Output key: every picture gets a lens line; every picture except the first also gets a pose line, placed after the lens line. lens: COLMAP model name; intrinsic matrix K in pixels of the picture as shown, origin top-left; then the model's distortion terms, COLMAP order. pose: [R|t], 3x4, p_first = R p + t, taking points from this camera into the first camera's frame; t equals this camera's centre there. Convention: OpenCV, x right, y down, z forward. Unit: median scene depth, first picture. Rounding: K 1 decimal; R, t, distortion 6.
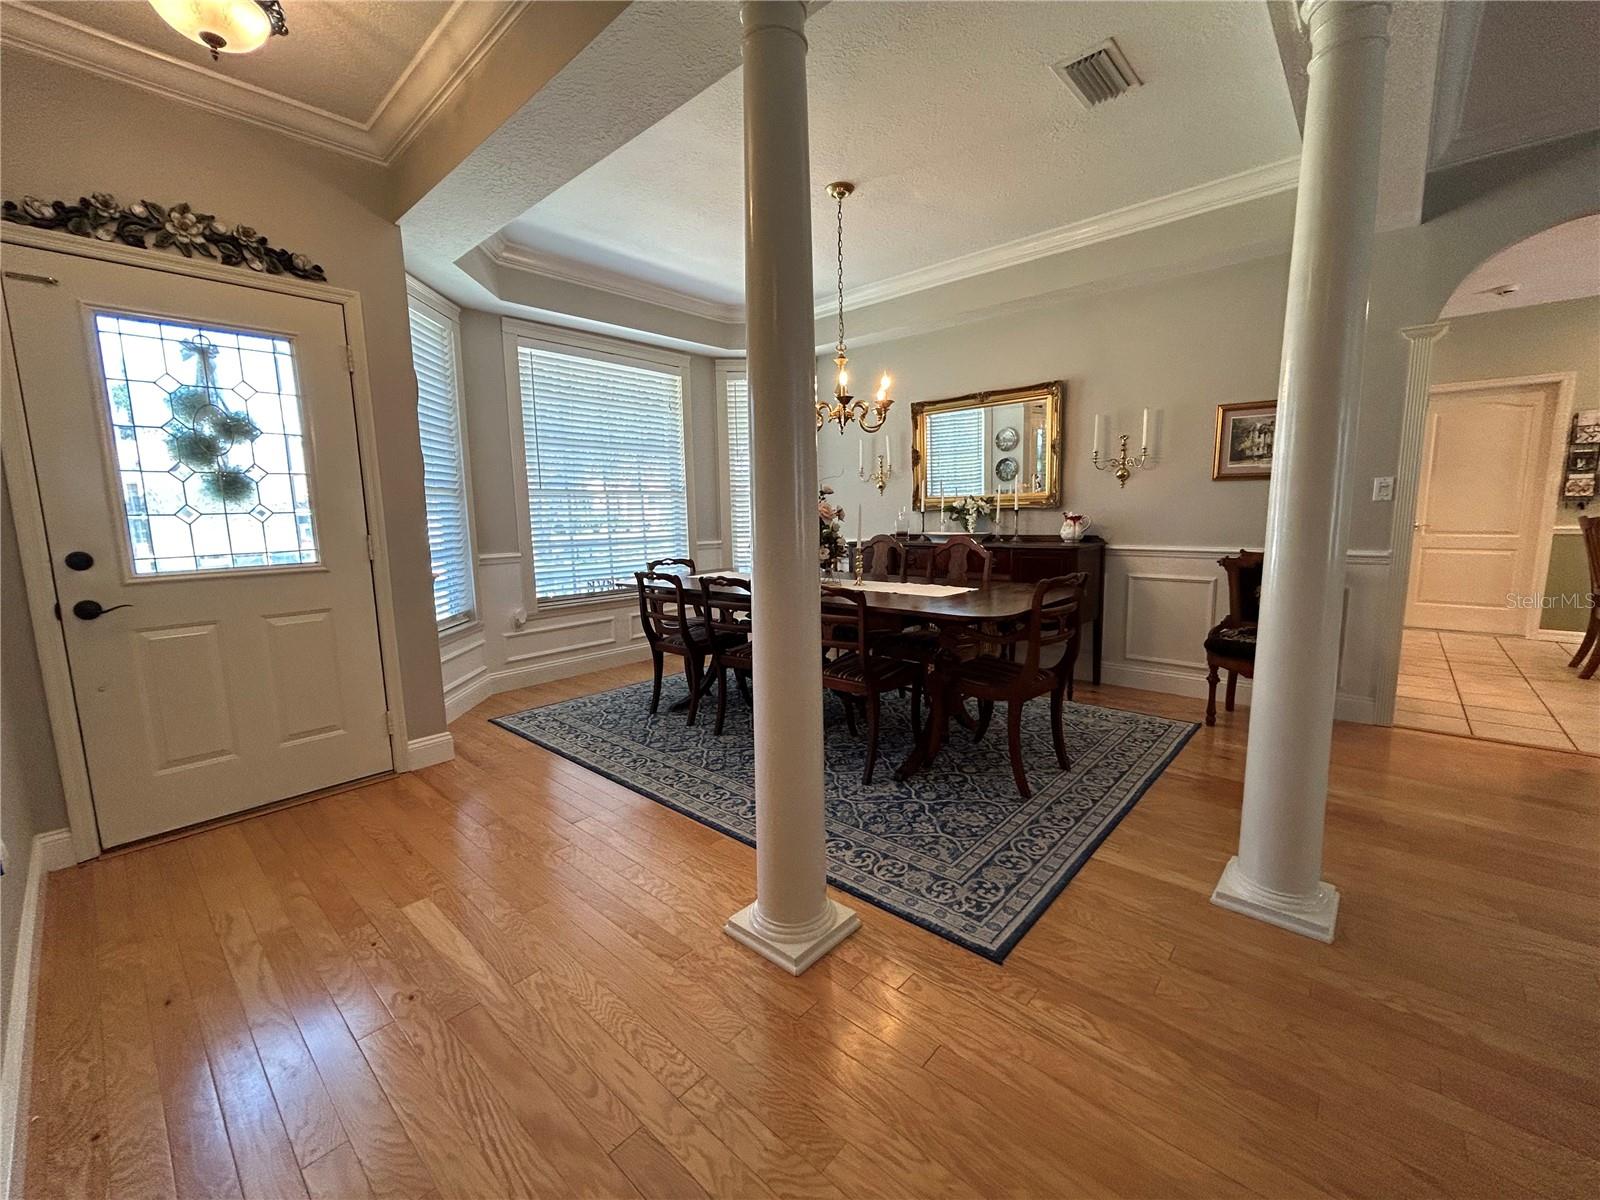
lens RADIAL K [[649.6, 0, 798.9], [0, 649.6, 596.8], [0, 0, 1]] dist [-0.001332, 0.001022]
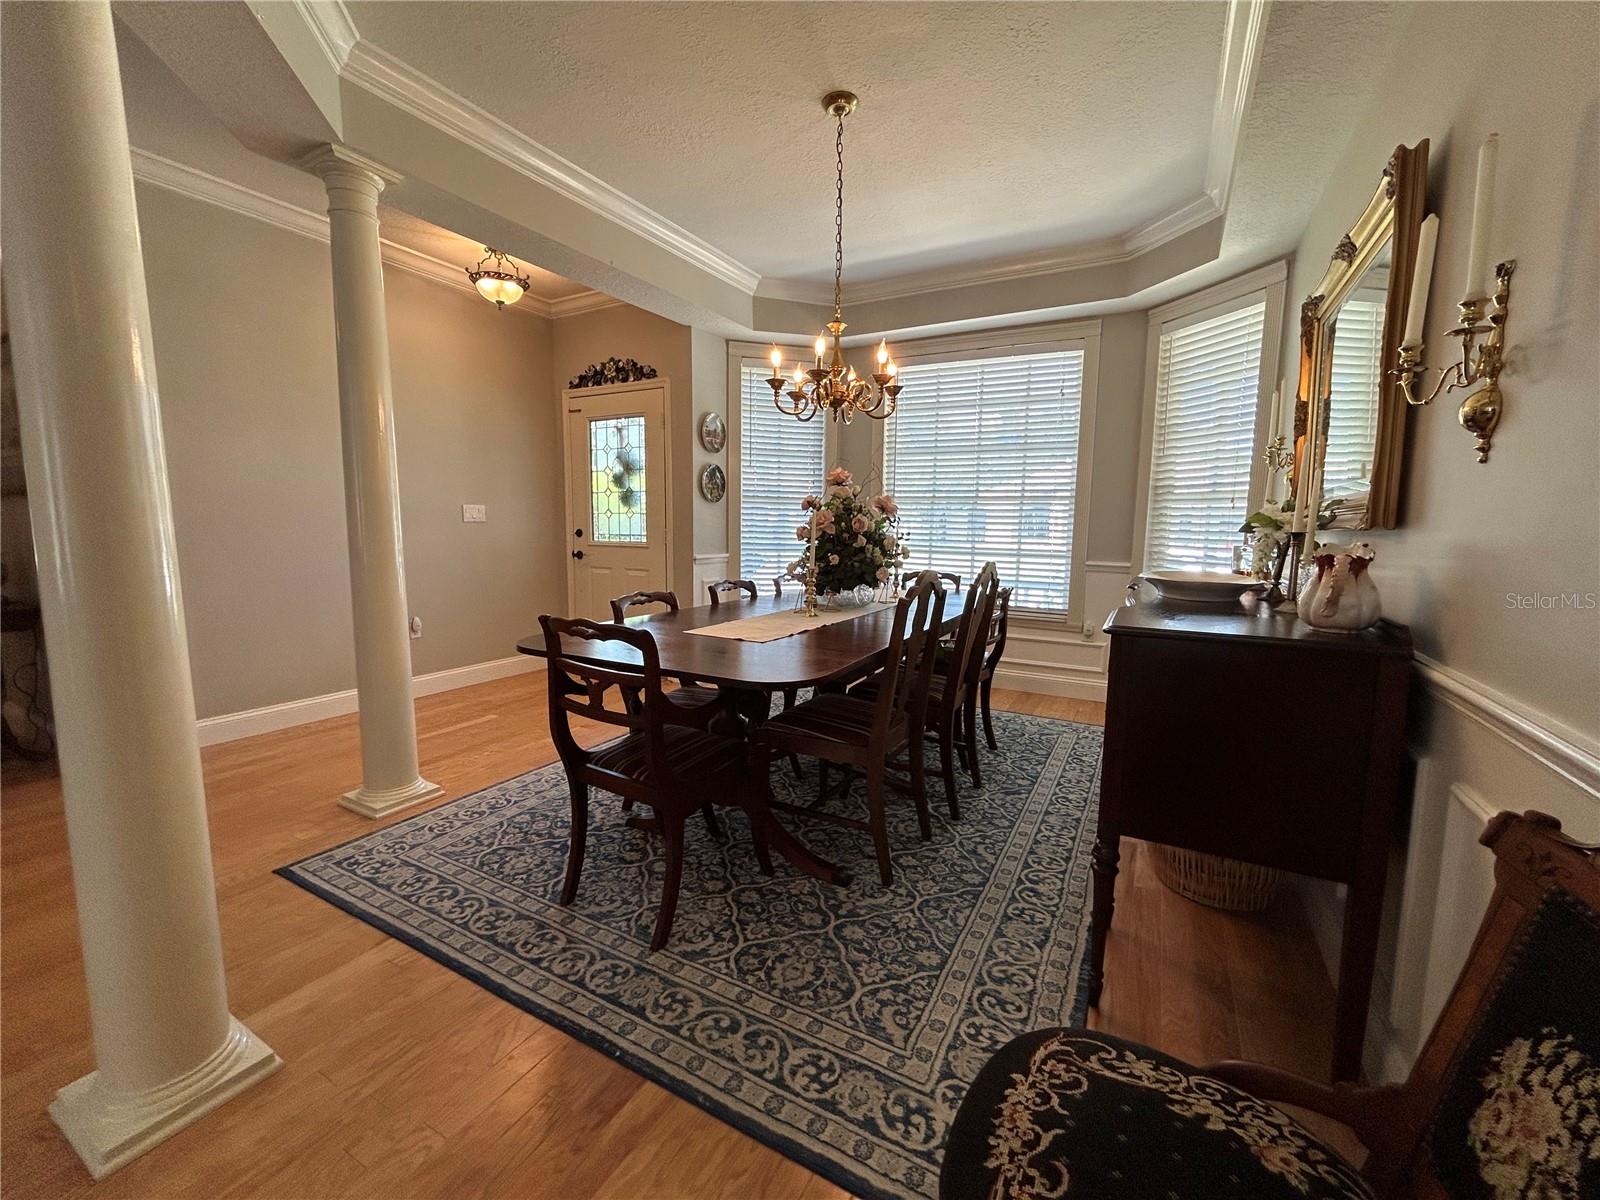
lens RADIAL K [[649.6, 0, 799.2], [0, 649.6, 597.5], [0, 0, 1]] dist [-0.001332, 0.001022]
pose [[0.226891, 0.136107, -0.964363, 1.099414], [-0.145838, 0.983770, 0.104534, -0.157055], [0.962939, 0.116923, 0.243058, 1.050259]]
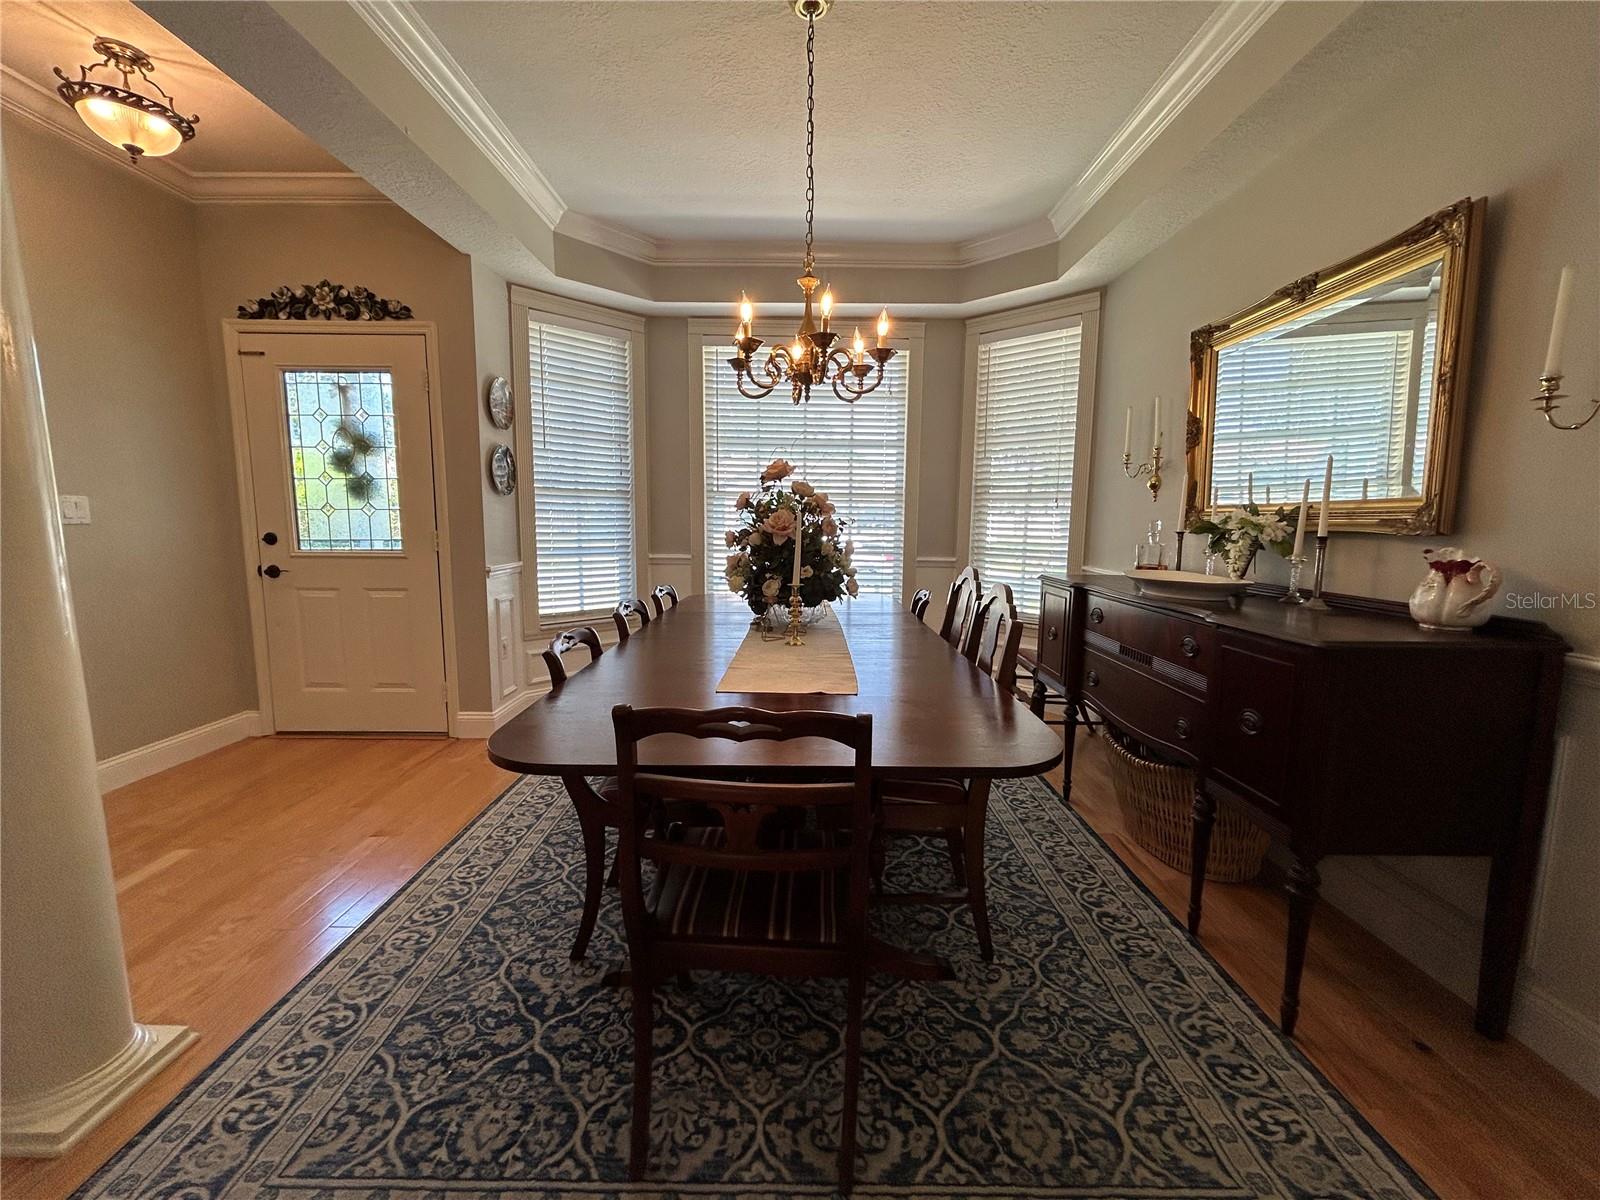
lens RADIAL K [[649.6, 0, 799.2], [0, 649.6, 598.0], [0, 0, 1]] dist [-0.001332, 0.001022]
pose [[0.669071, 0.118722, -0.733655, 0.718081], [-0.121222, 0.991372, 0.049876, -0.123066], [0.733246, 0.055565, 0.677689, 0.766673]]
